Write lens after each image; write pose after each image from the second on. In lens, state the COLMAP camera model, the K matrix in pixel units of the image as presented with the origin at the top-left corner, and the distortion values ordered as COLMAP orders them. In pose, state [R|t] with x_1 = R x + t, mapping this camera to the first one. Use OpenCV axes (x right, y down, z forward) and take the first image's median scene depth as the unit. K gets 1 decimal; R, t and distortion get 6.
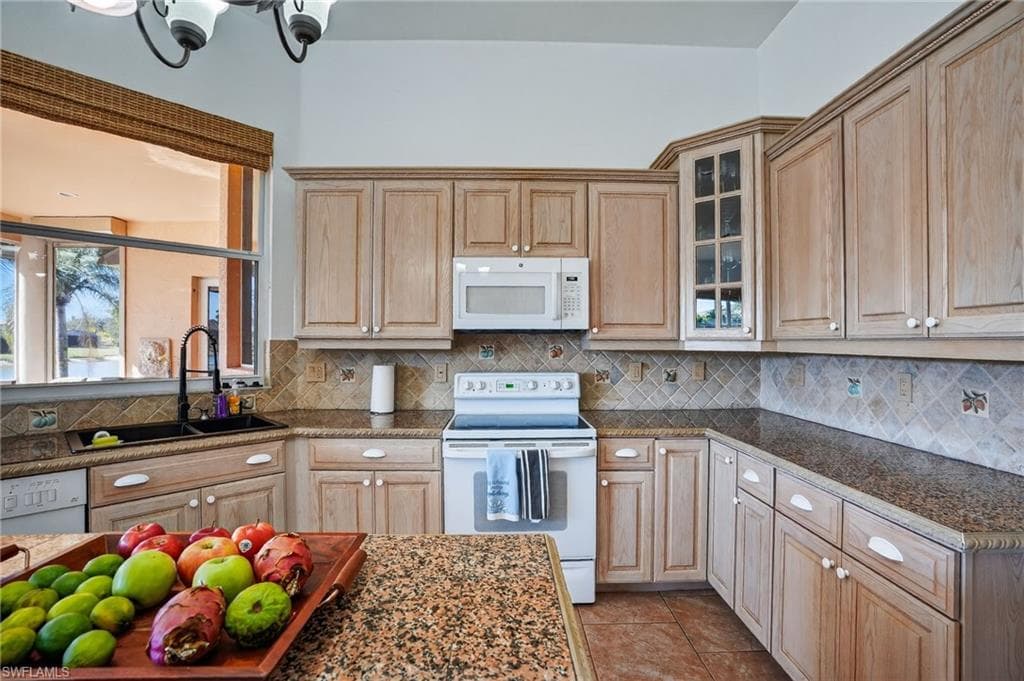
lens RADIAL K [[474.6, 0, 511.9], [0, 474.6, 344.9], [0, 0, 1]] dist [-0.074362, 0.032408]
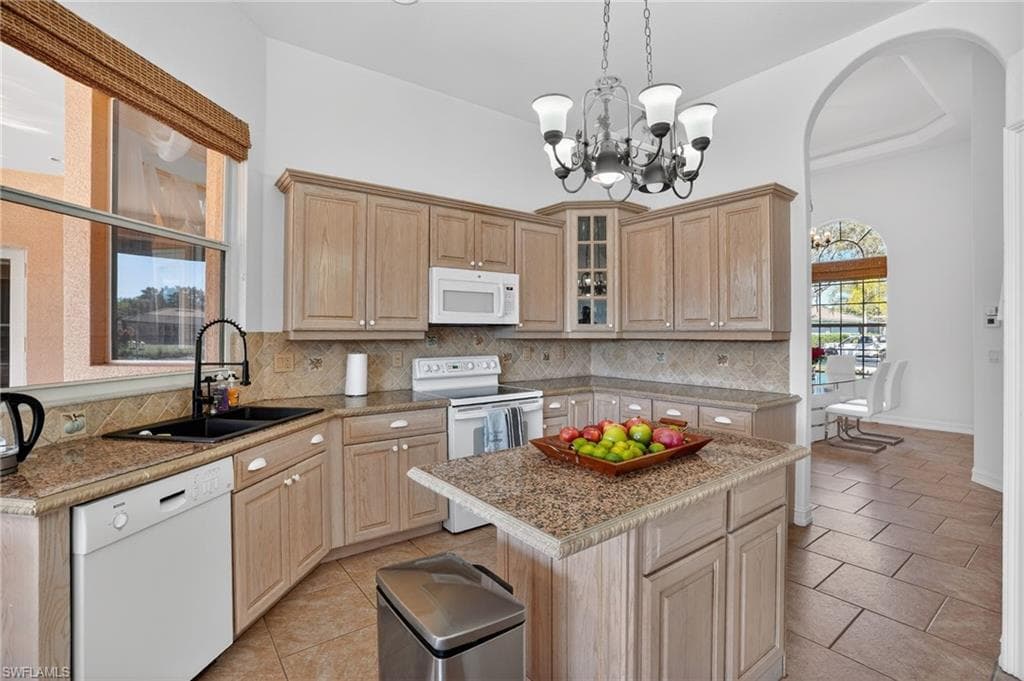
lens RADIAL K [[479.2, 0, 512.8], [0, 479.2, 335.2], [0, 0, 1]] dist [-0.060362, 0.025657]
pose [[0.813362, -0.005218, 0.581735, -0.691404], [0.005669, 0.999983, 0.001044, -0.001153], [-0.581731, 0.002448, 0.813378, -0.166166]]
